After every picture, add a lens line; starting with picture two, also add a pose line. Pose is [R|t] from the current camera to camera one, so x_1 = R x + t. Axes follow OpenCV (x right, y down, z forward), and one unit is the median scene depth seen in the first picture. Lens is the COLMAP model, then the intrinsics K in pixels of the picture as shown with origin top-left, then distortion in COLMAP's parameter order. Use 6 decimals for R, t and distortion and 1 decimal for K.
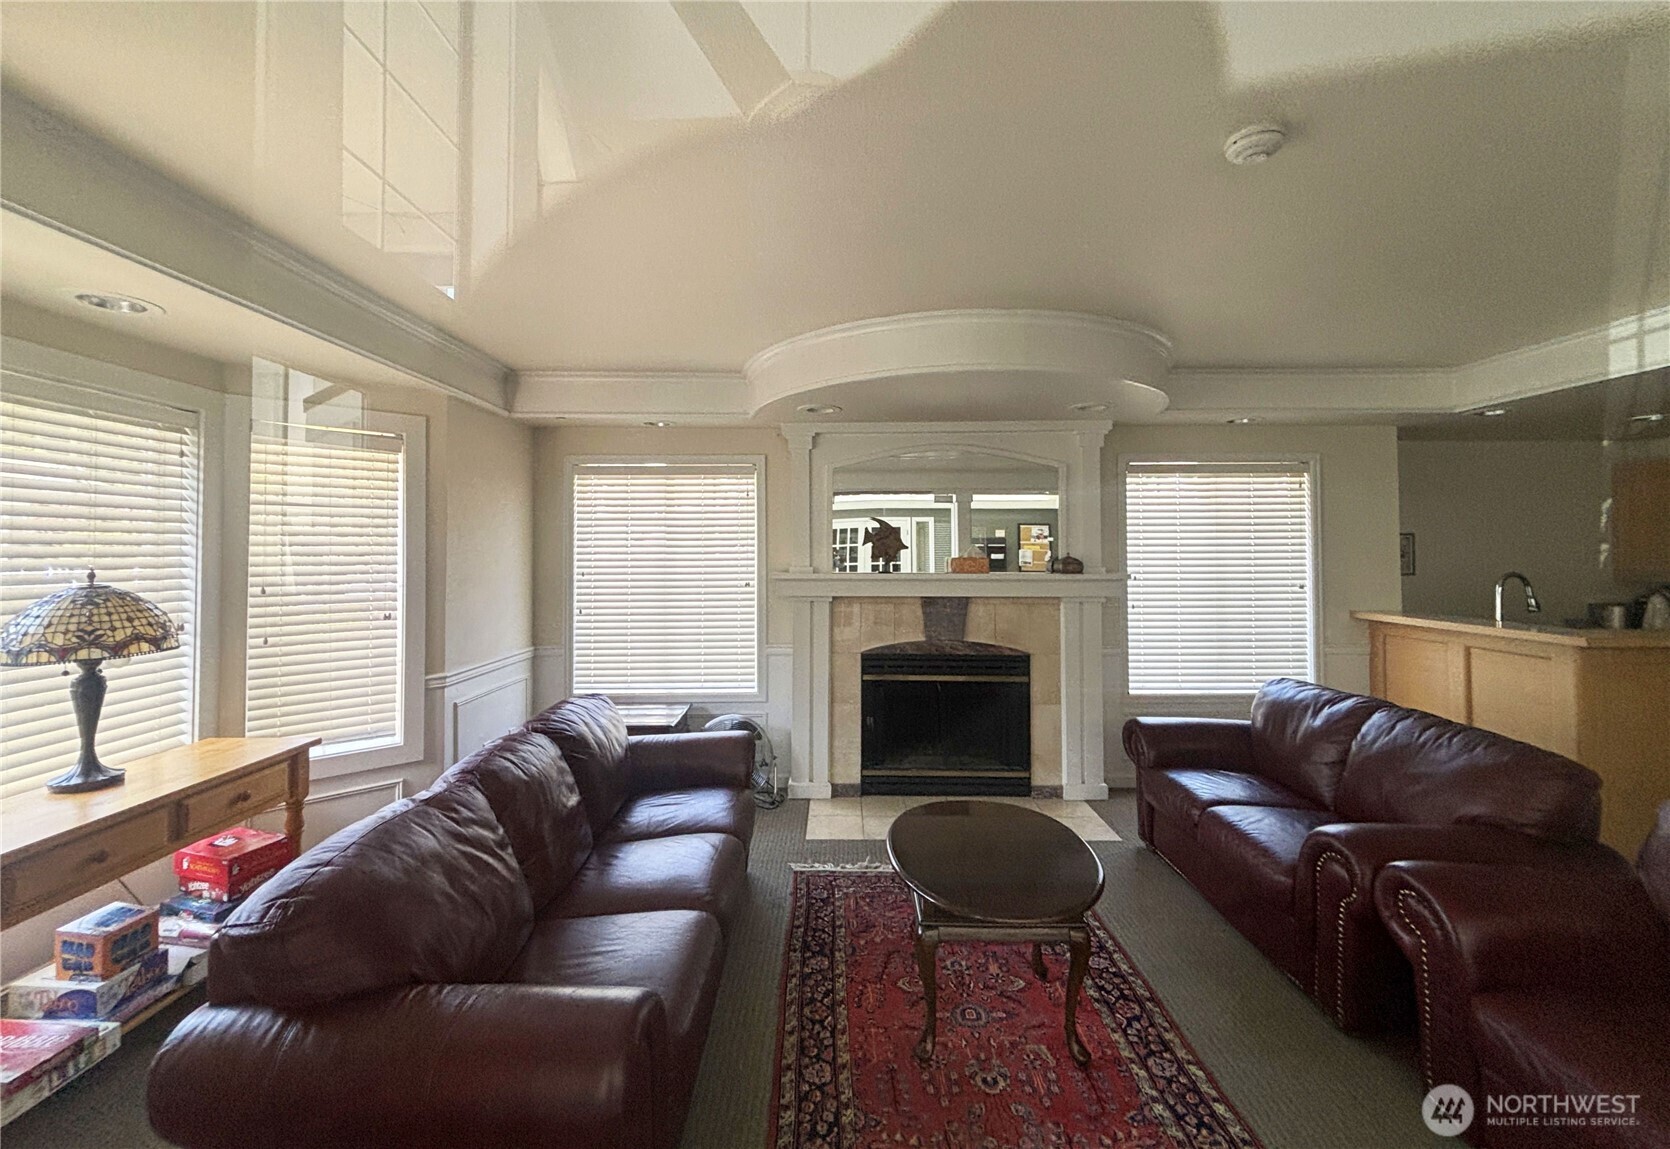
lens RADIAL K [[691.0, 0, 842.2], [0, 691.0, 530.5], [0, 0, 1]] dist [0.028161, 0.000215]
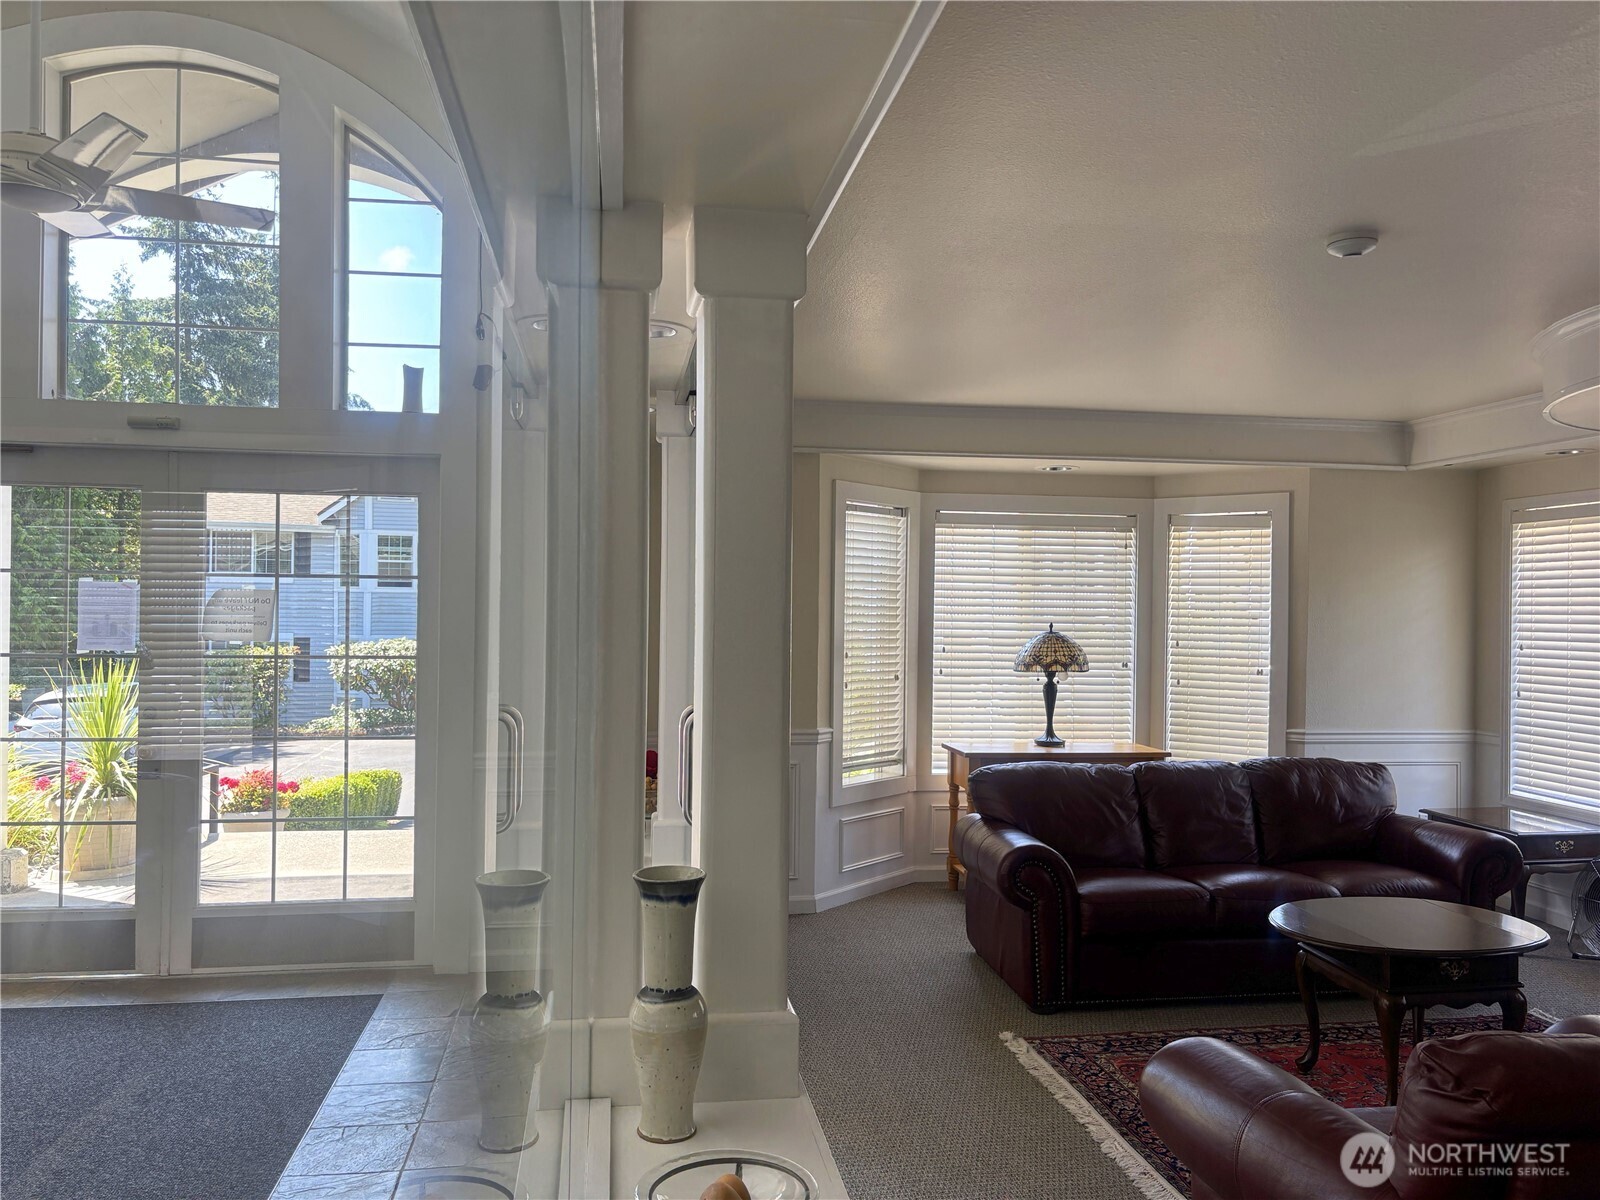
lens RADIAL K [[1192.3, 0, 765.0], [0, 1192.3, 617.6], [0, 0, 1]] dist [-0.005680, -0.005227]
pose [[0.133400, 0.012493, -0.990984, 1.176534], [0.016149, 0.999760, 0.014777, -0.008126], [0.990931, -0.017975, 0.133166, -0.060675]]
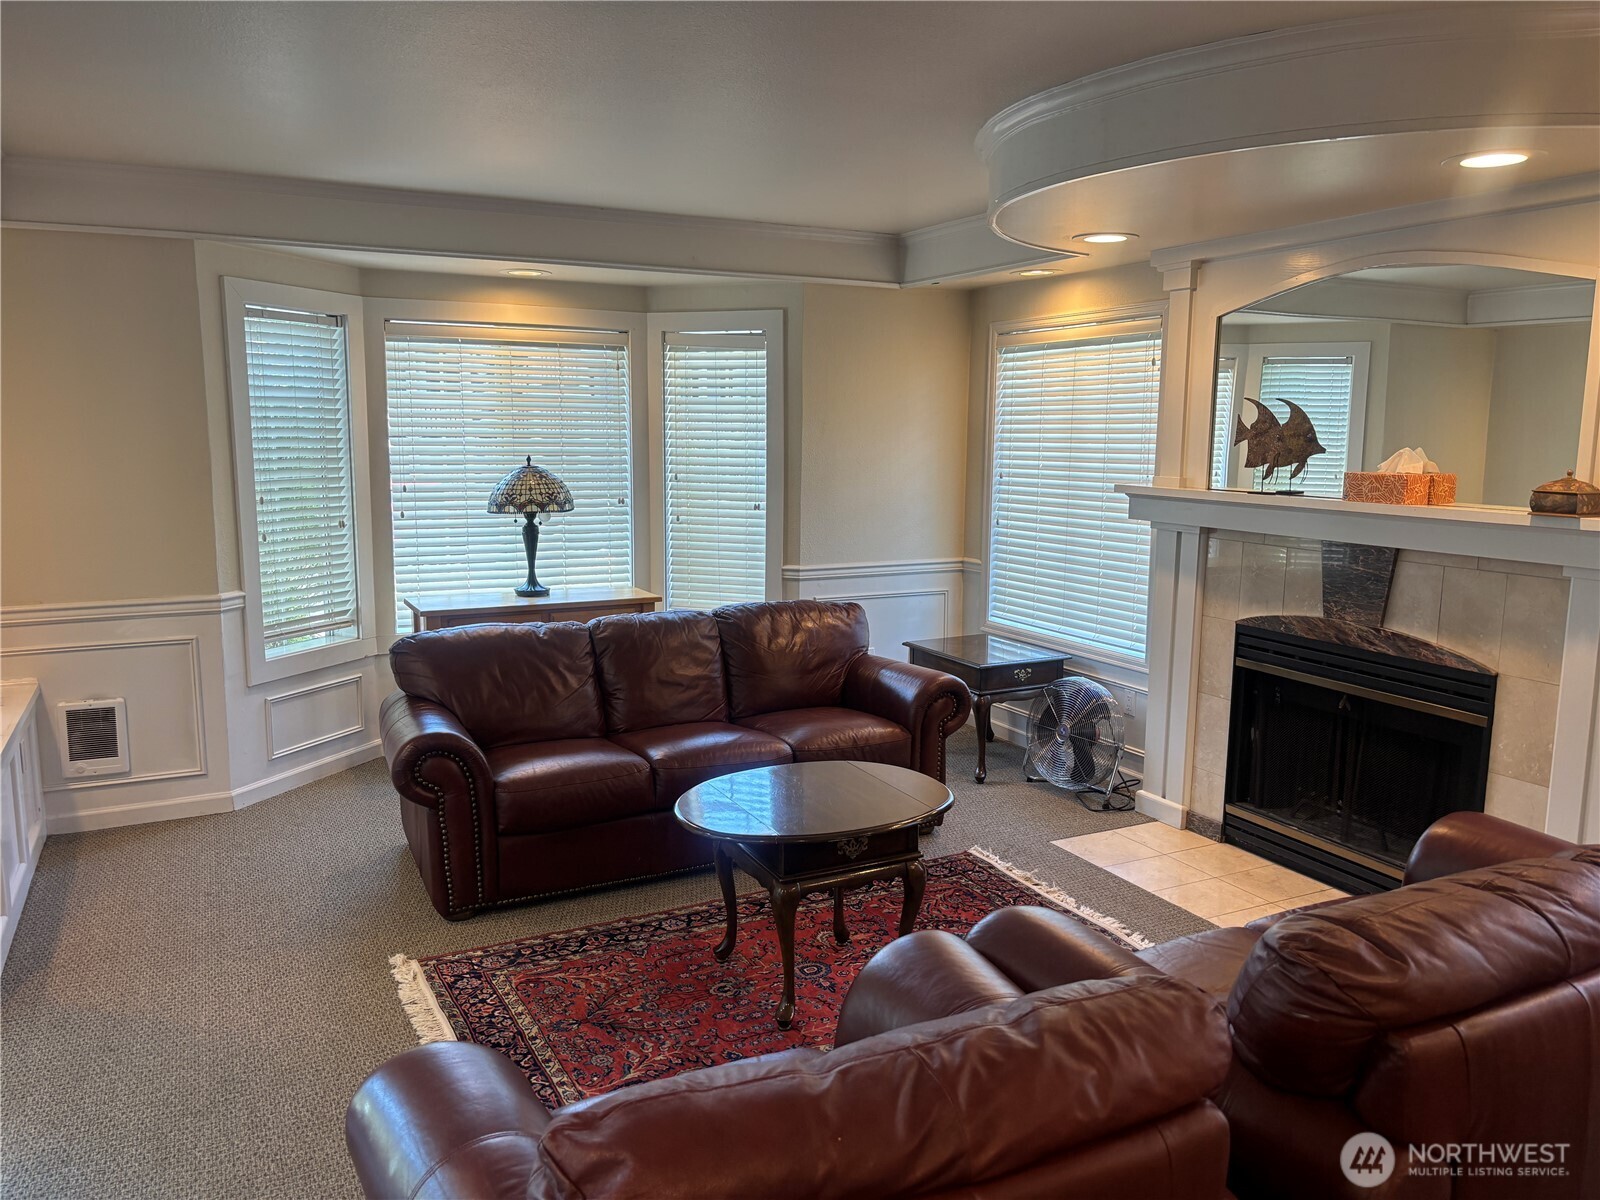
lens RADIAL K [[1187.6, 0, 799.4], [0, 1187.6, 628.3], [0, 0, 1]] dist [0.031993, -0.001201]
pose [[0.446997, 0.154156, -0.881152, 1.020999], [0.019016, 0.983179, 0.181652, -0.022802], [0.894333, -0.097954, 0.436547, 0.242386]]
